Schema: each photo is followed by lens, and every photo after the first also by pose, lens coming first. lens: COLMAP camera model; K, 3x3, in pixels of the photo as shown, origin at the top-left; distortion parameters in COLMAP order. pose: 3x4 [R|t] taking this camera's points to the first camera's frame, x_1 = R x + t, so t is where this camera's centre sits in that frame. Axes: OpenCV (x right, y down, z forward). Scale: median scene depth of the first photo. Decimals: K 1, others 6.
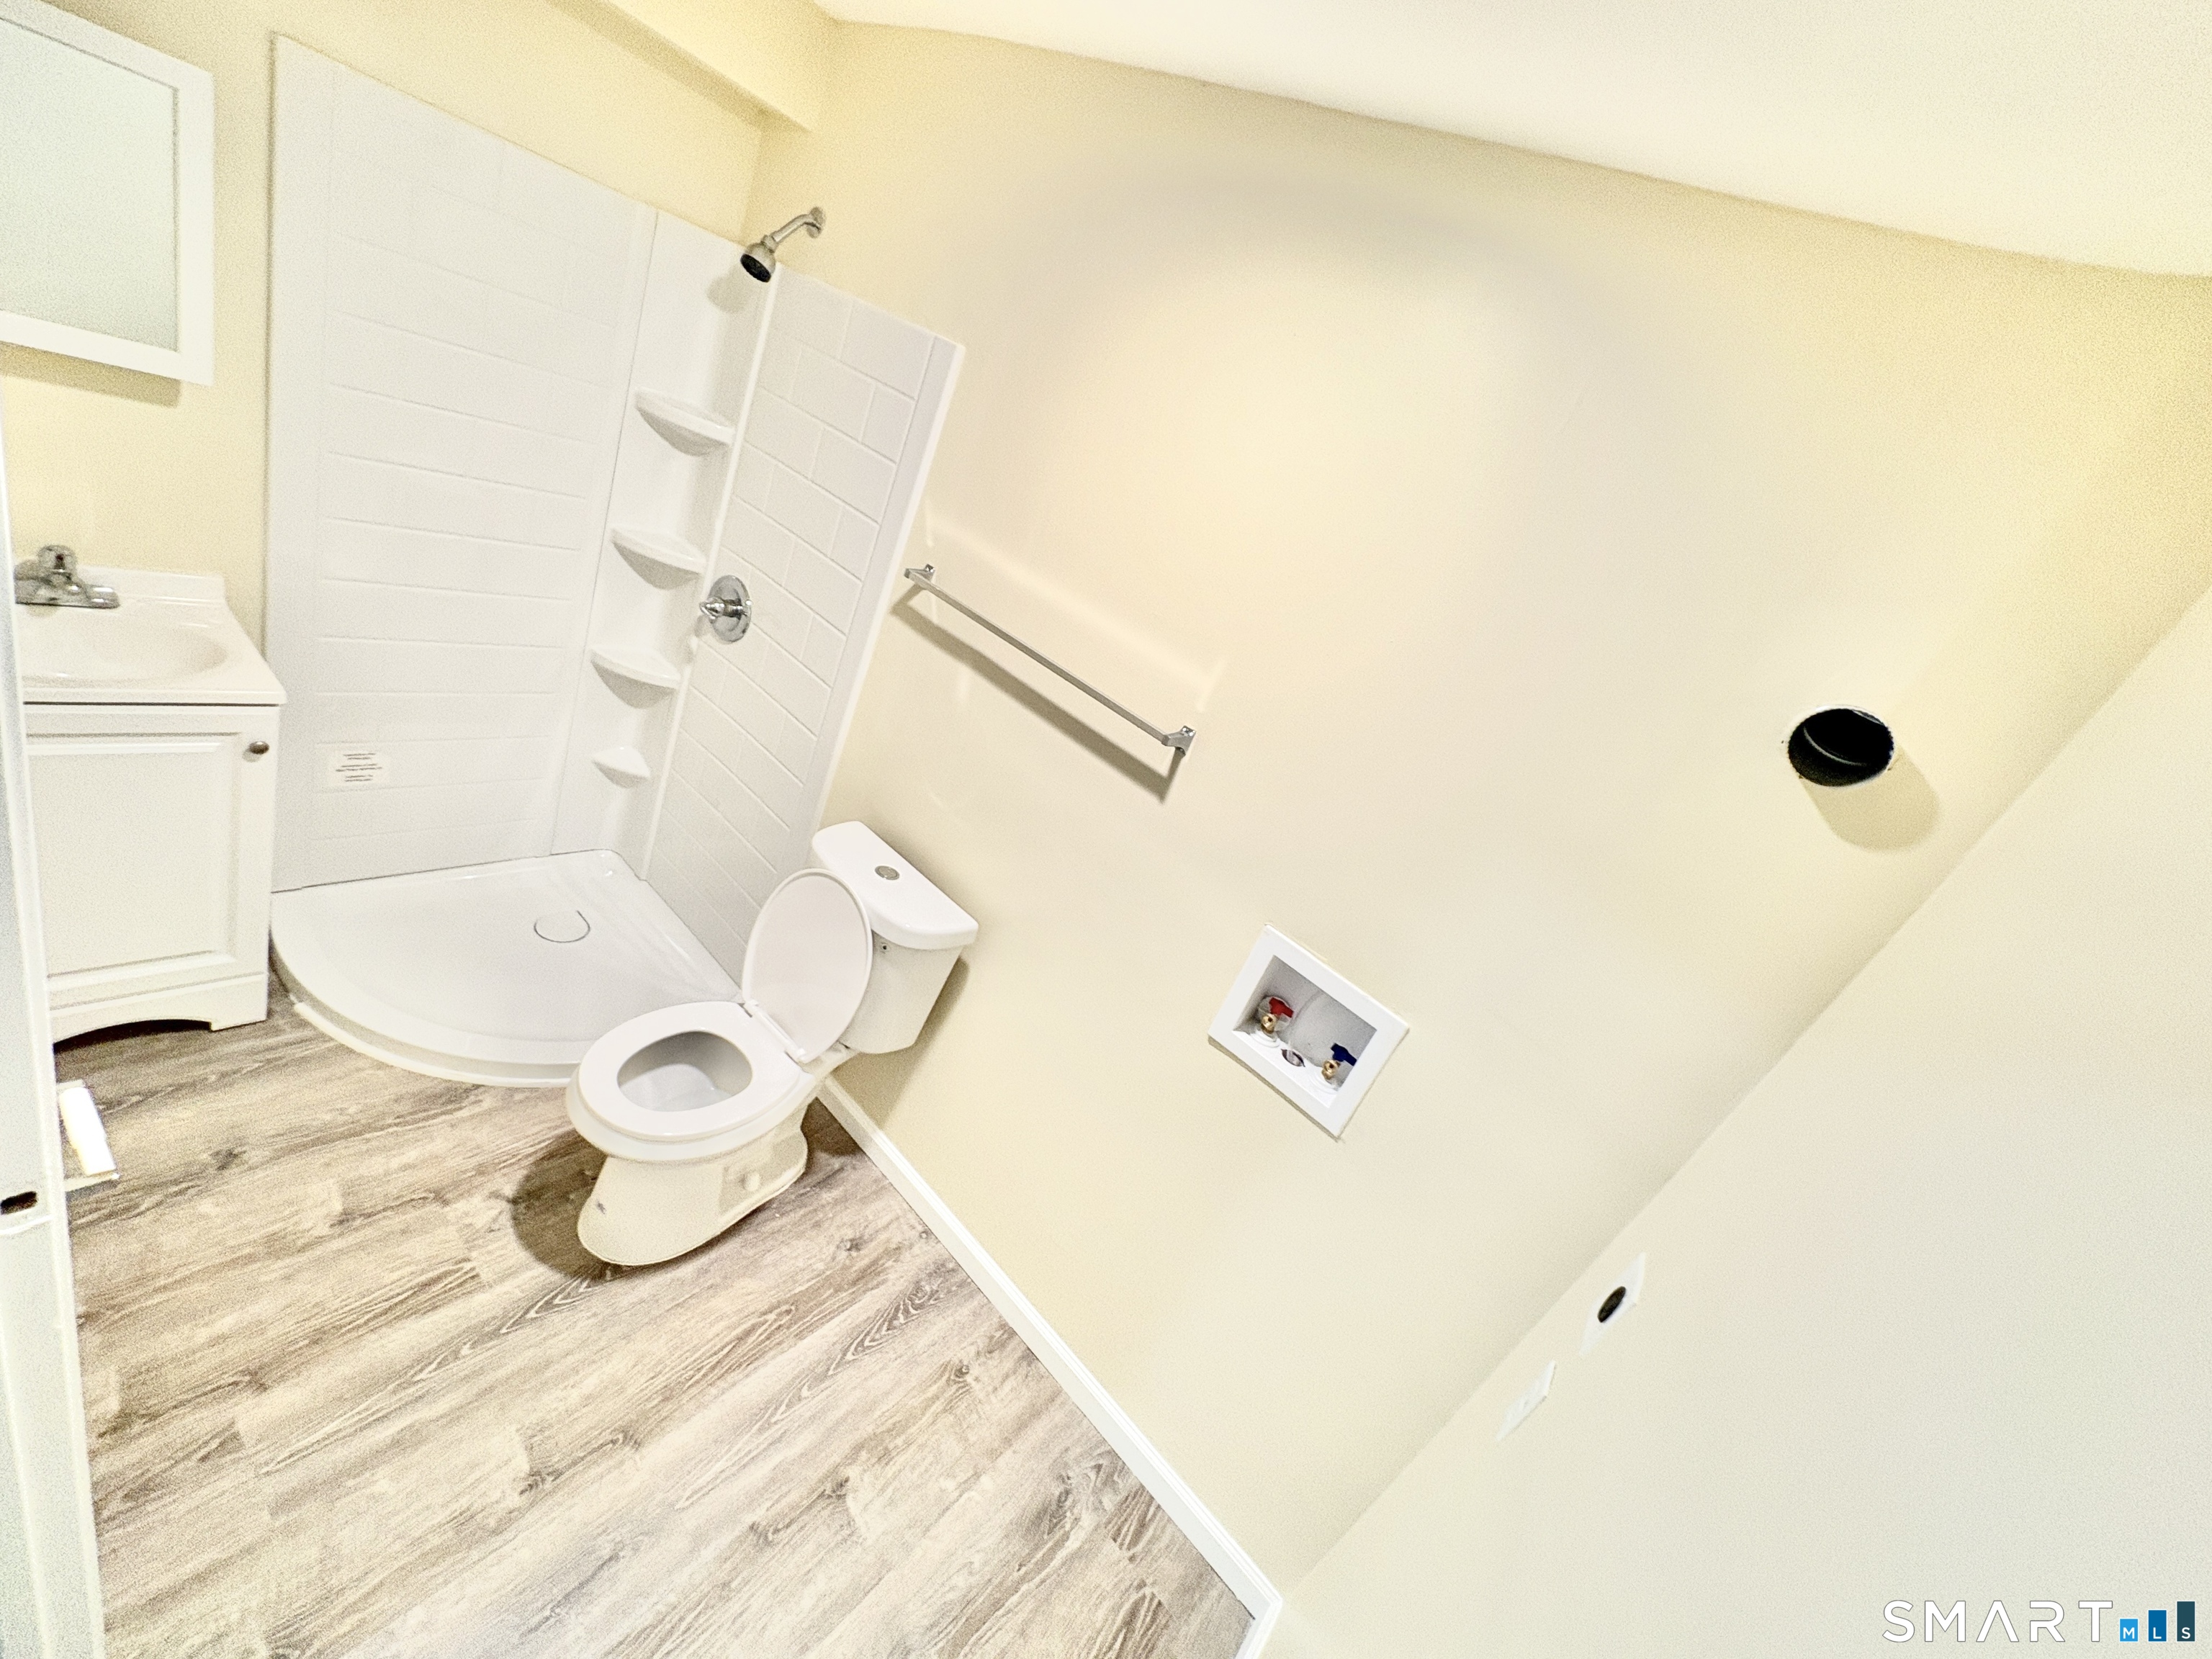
lens RADIAL K [[881.4, 0, 1106.7], [0, 881.4, 830.5], [0, 0, 1]] dist [0.001413, -0.000610]
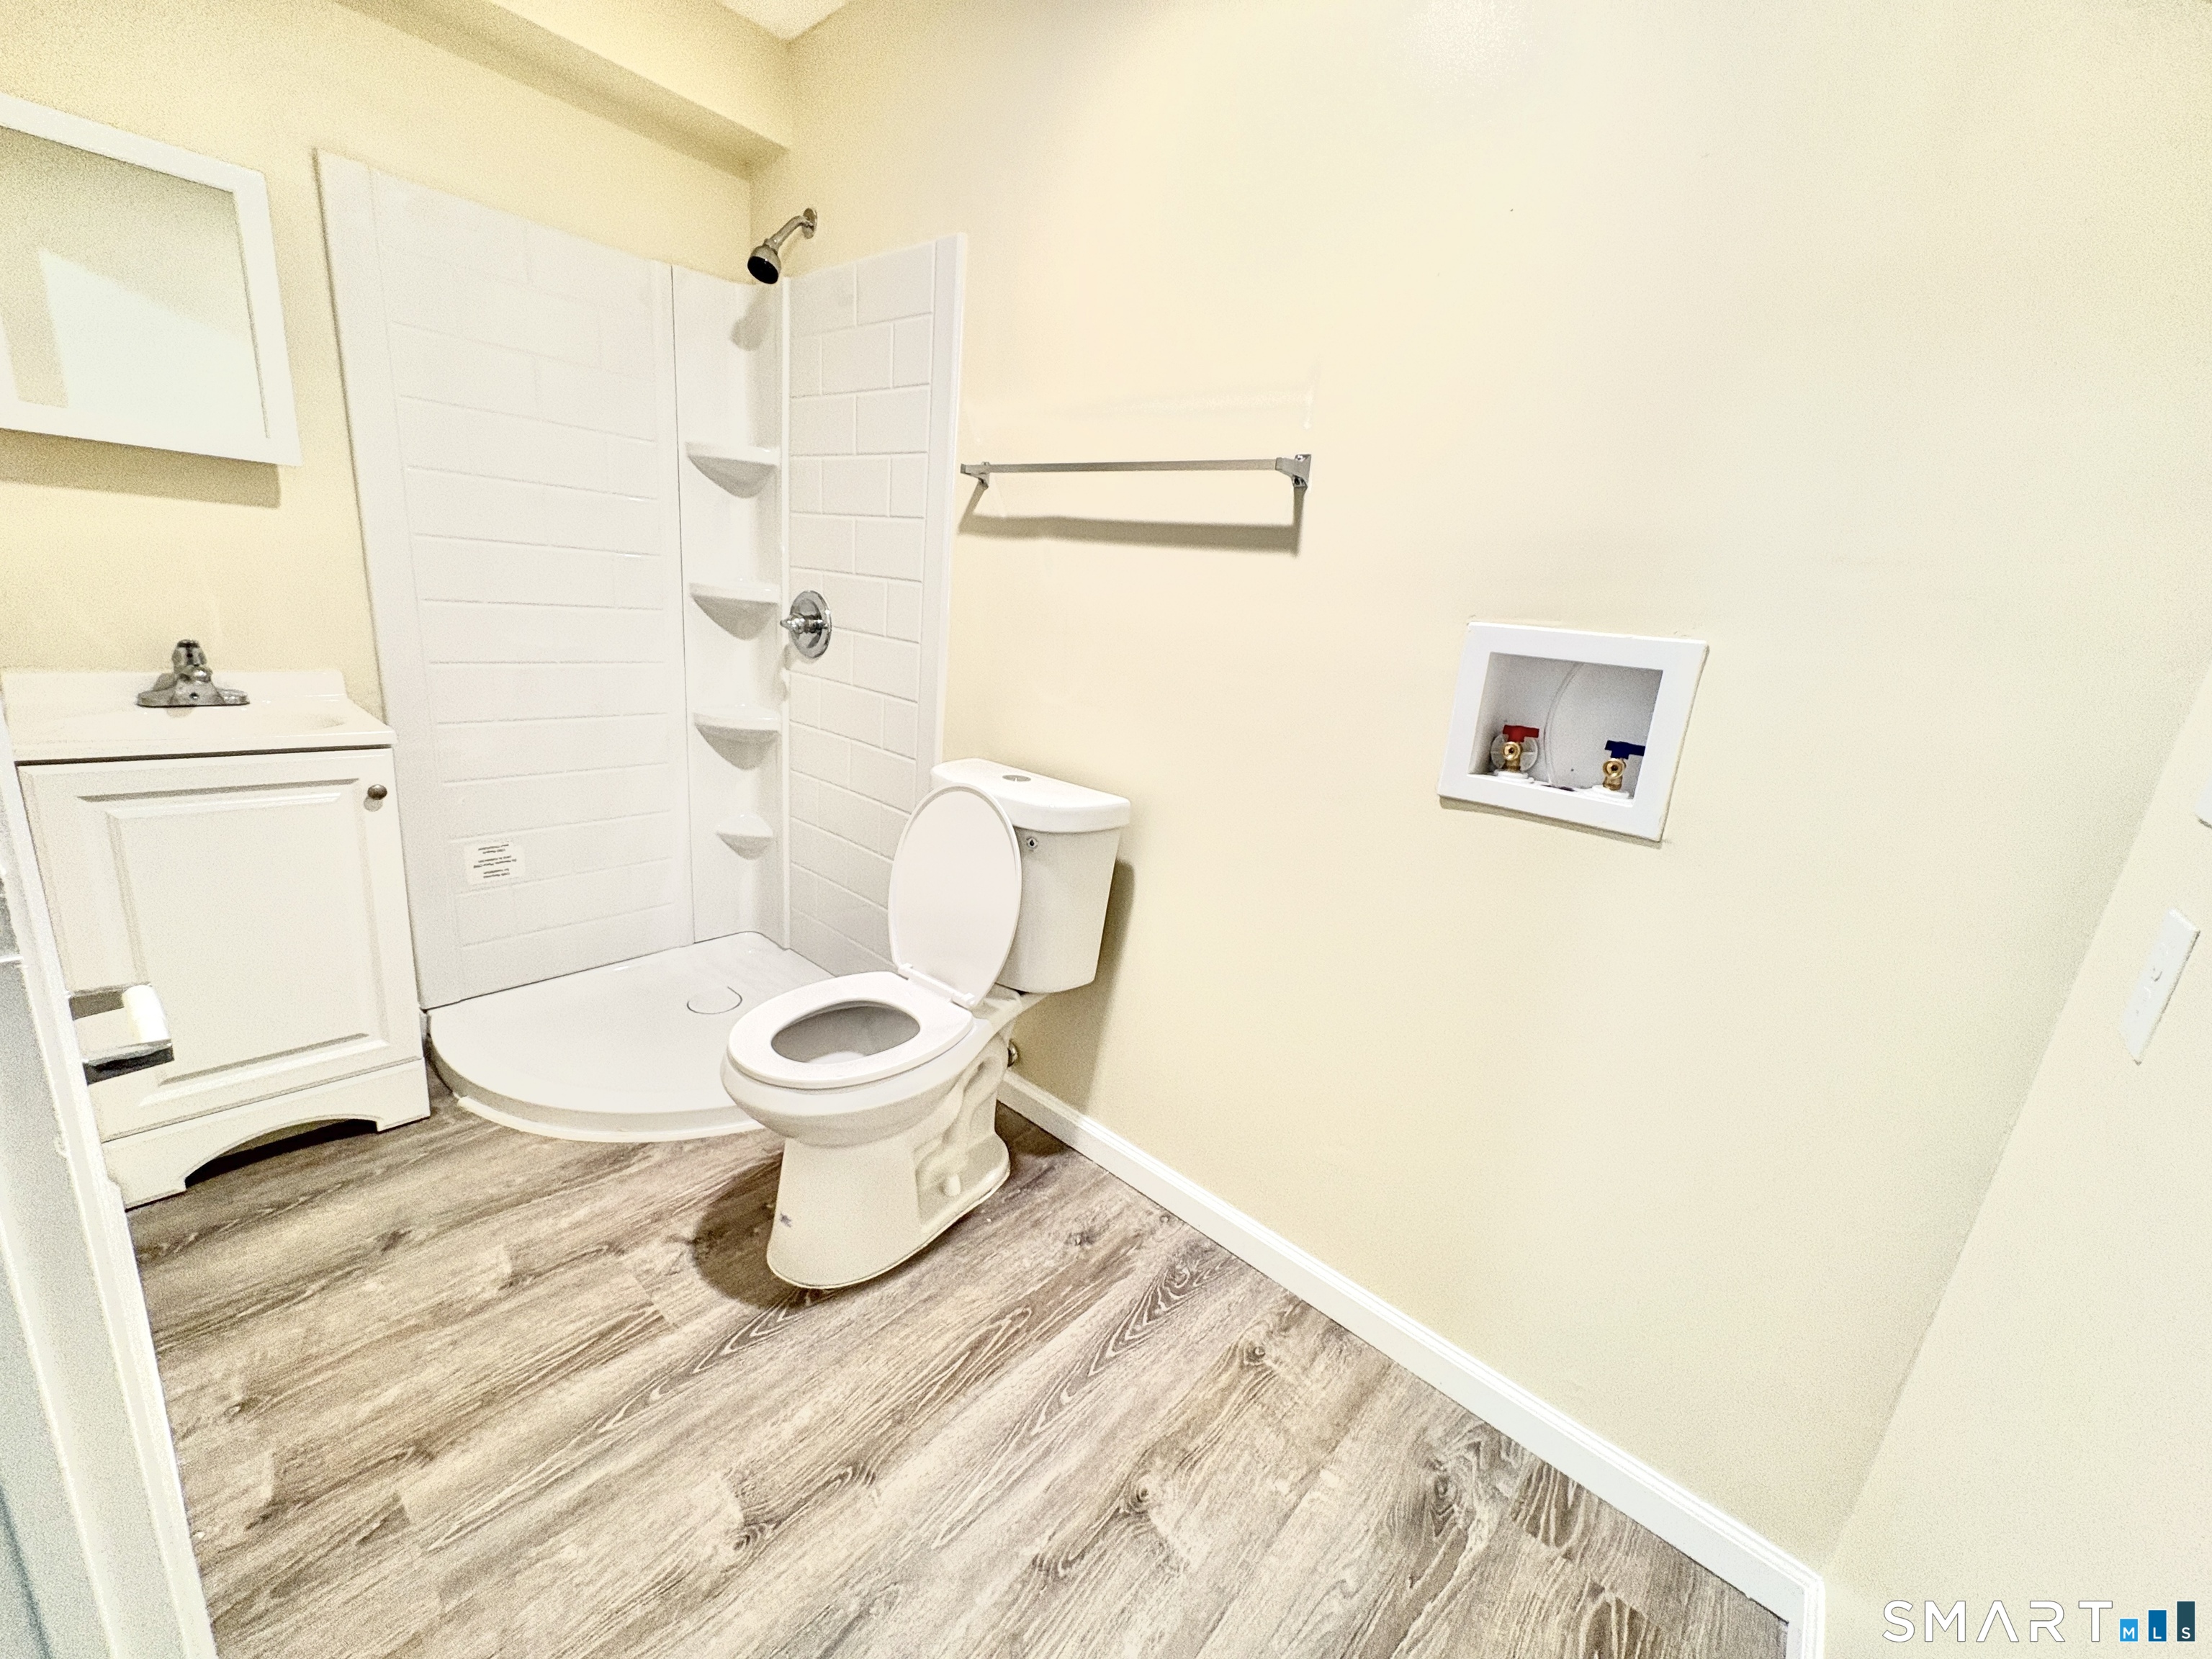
lens RADIAL K [[881.4, 0, 1106.7], [0, 881.4, 830.5], [0, 0, 1]] dist [0.001413, -0.000610]
pose [[0.954970, -0.272322, -0.117786, -0.077310], [0.248002, 0.950548, -0.186958, 0.306289], [0.162874, 0.149328, 0.975281, 0.168863]]
